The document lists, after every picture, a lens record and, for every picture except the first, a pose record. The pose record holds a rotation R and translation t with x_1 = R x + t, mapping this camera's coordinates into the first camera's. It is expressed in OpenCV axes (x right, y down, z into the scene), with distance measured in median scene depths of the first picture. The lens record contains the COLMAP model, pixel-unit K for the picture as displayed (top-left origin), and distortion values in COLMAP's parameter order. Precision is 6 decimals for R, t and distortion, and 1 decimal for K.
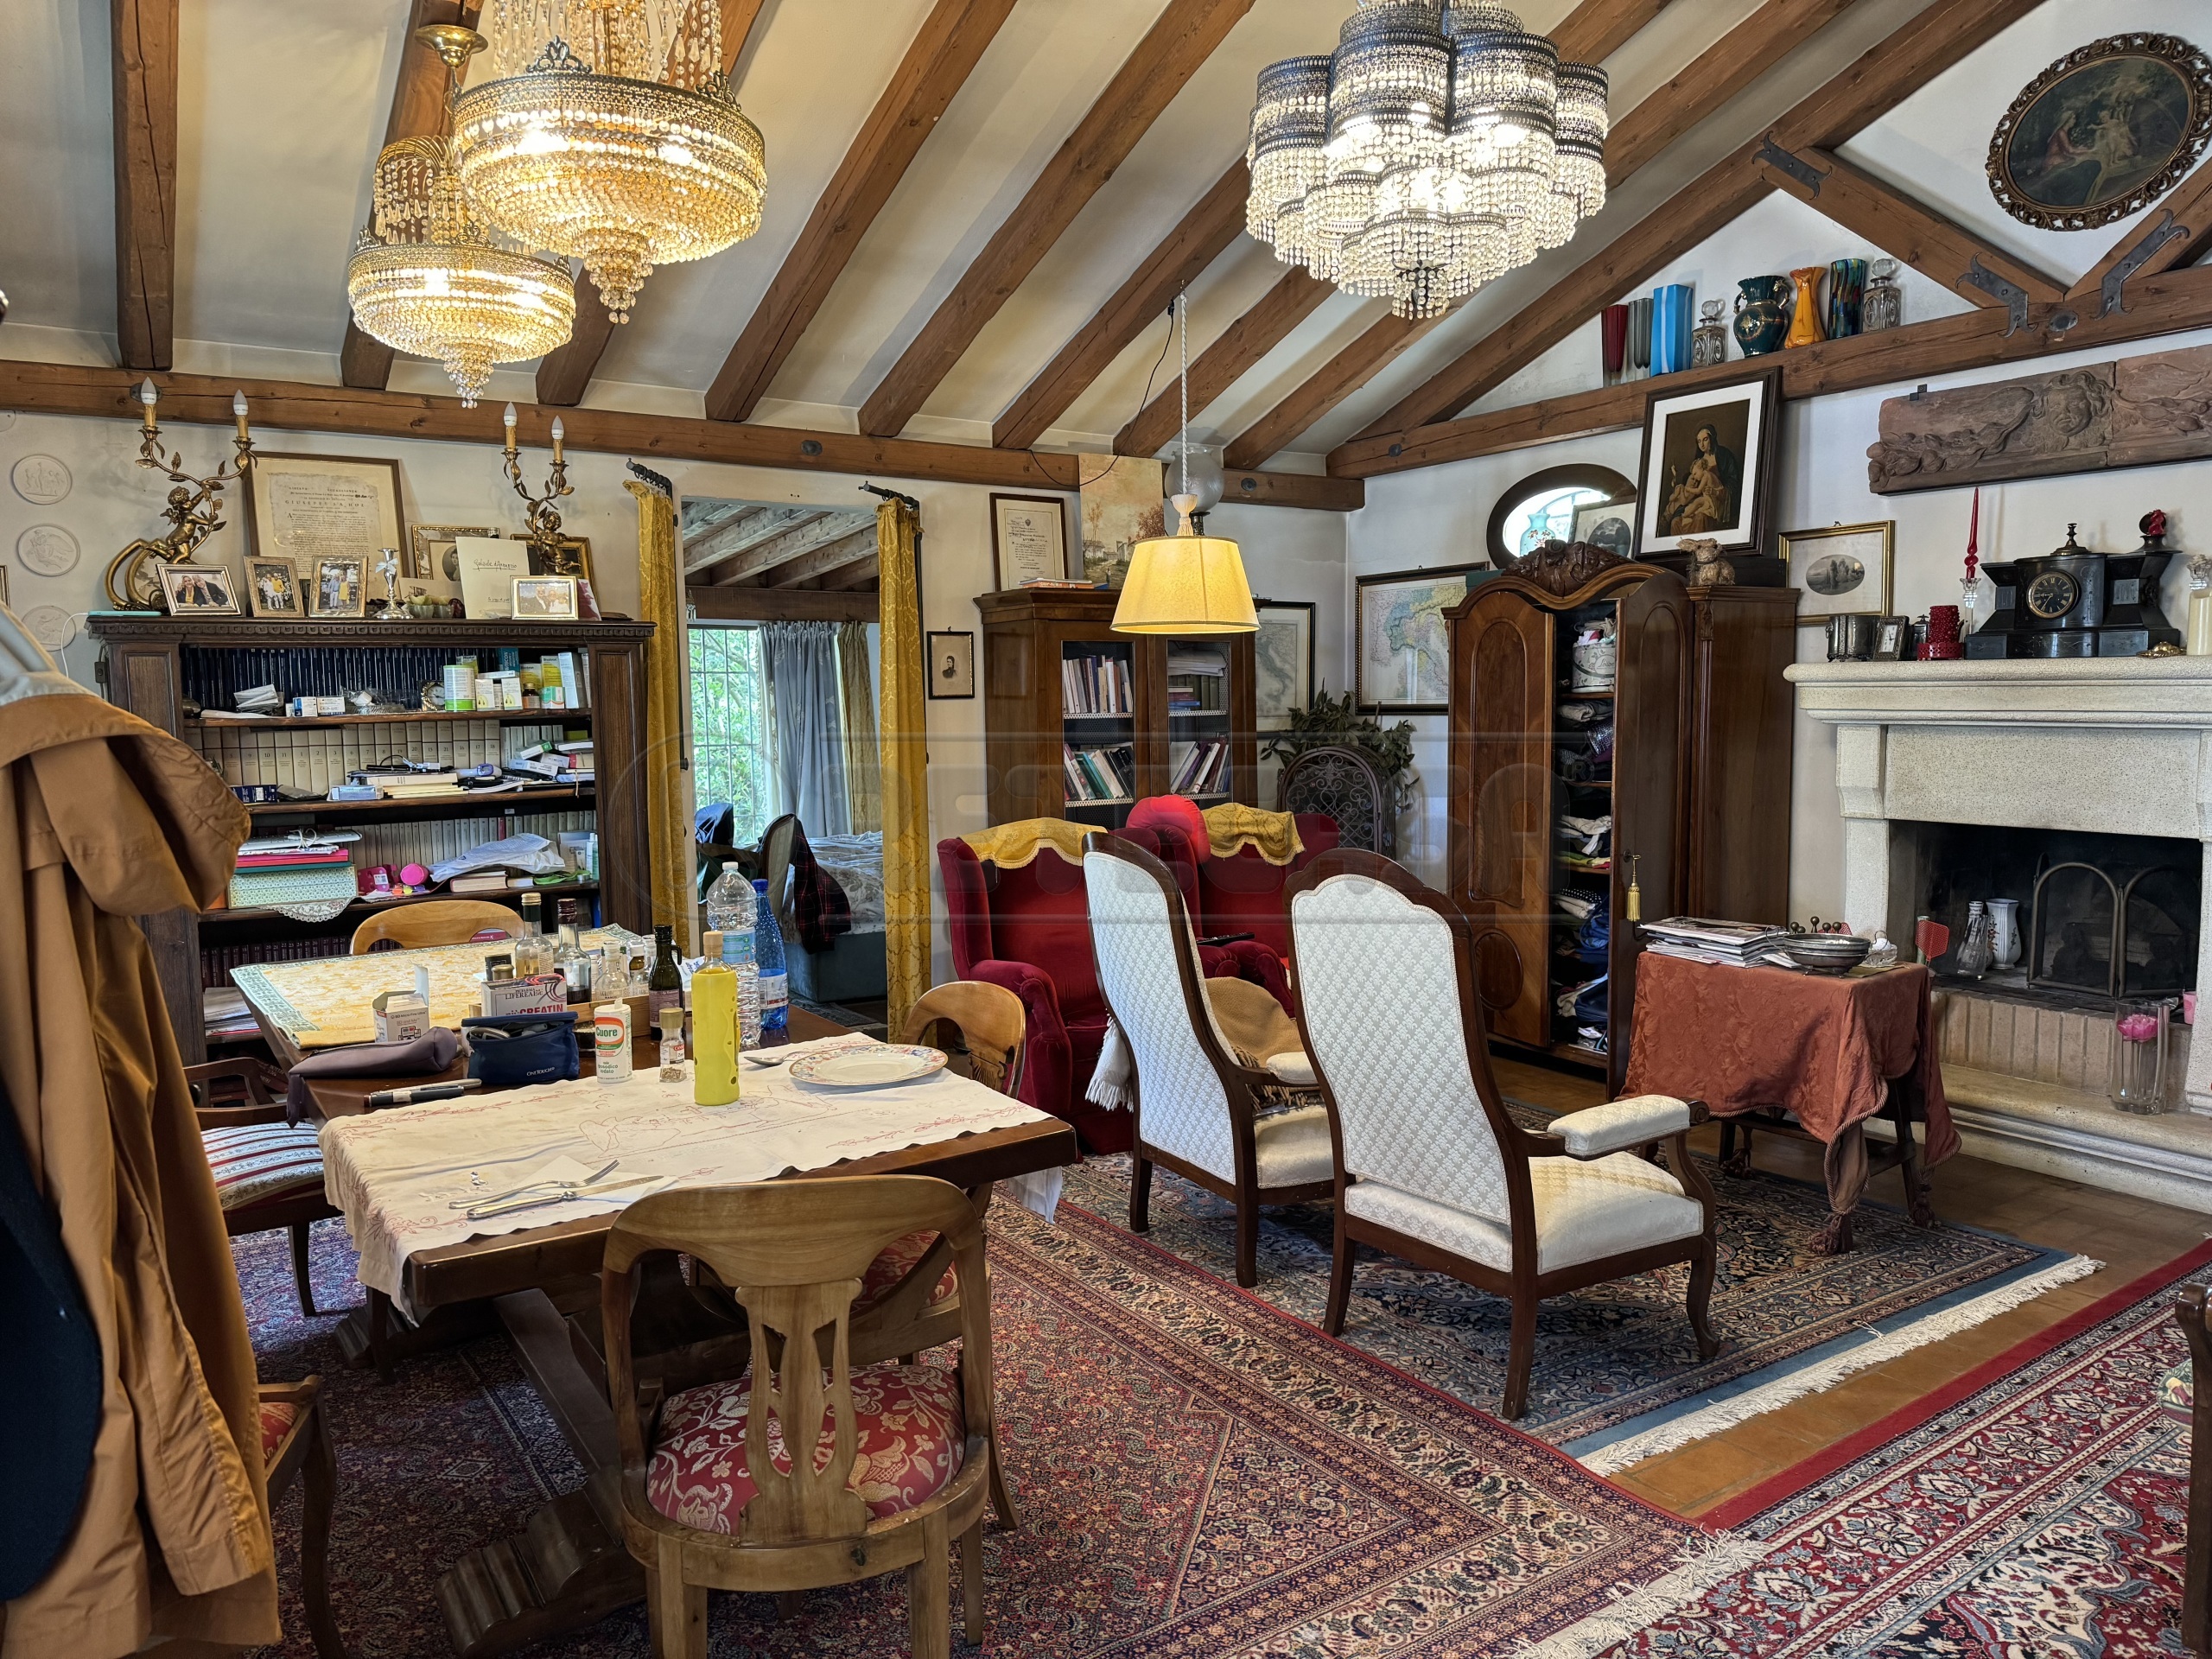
lens RADIAL K [[1547.4, 0, 1129.3], [0, 1547.4, 822.8], [0, 0, 1]] dist [0.058138, -0.065975]
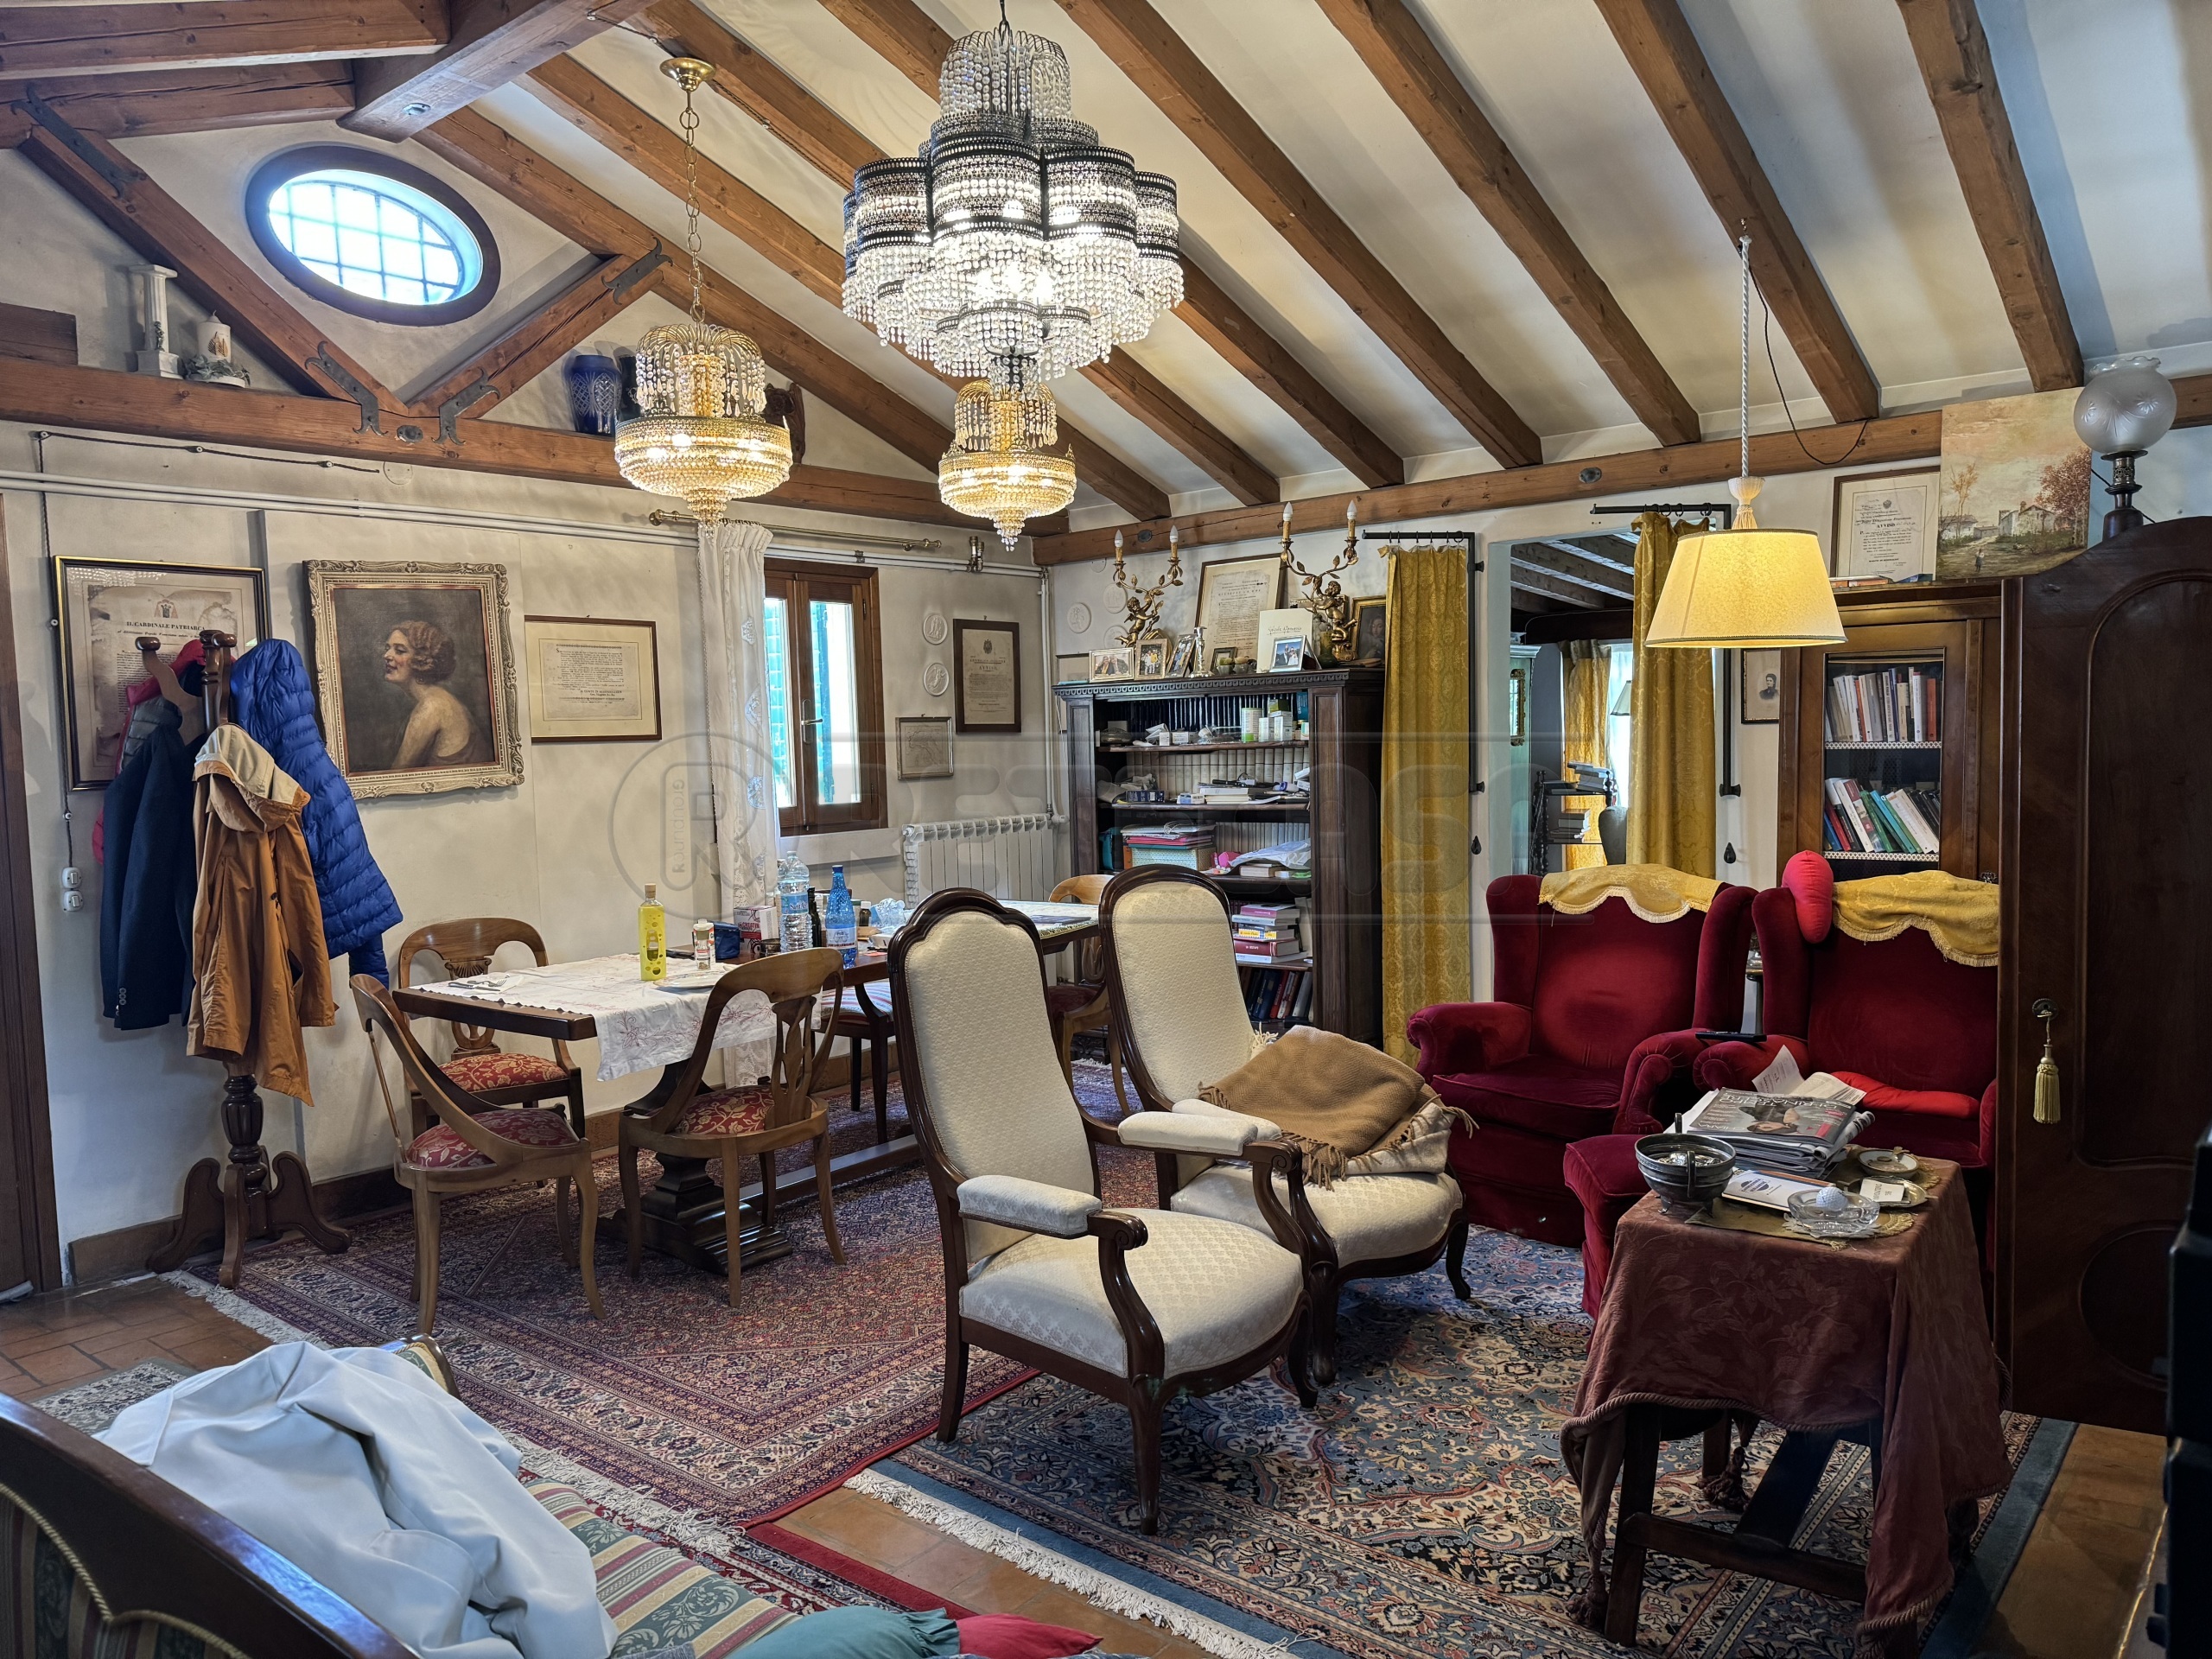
lens RADIAL K [[1547.4, 0, 1100.3], [0, 1547.4, 836.1], [0, 0, 1]] dist [0.058138, -0.065975]
pose [[0.275540, 0.071786, -0.958606, 0.633516], [-0.054550, 0.996769, 0.058964, -0.048543], [0.959741, 0.036045, 0.278565, 0.397842]]
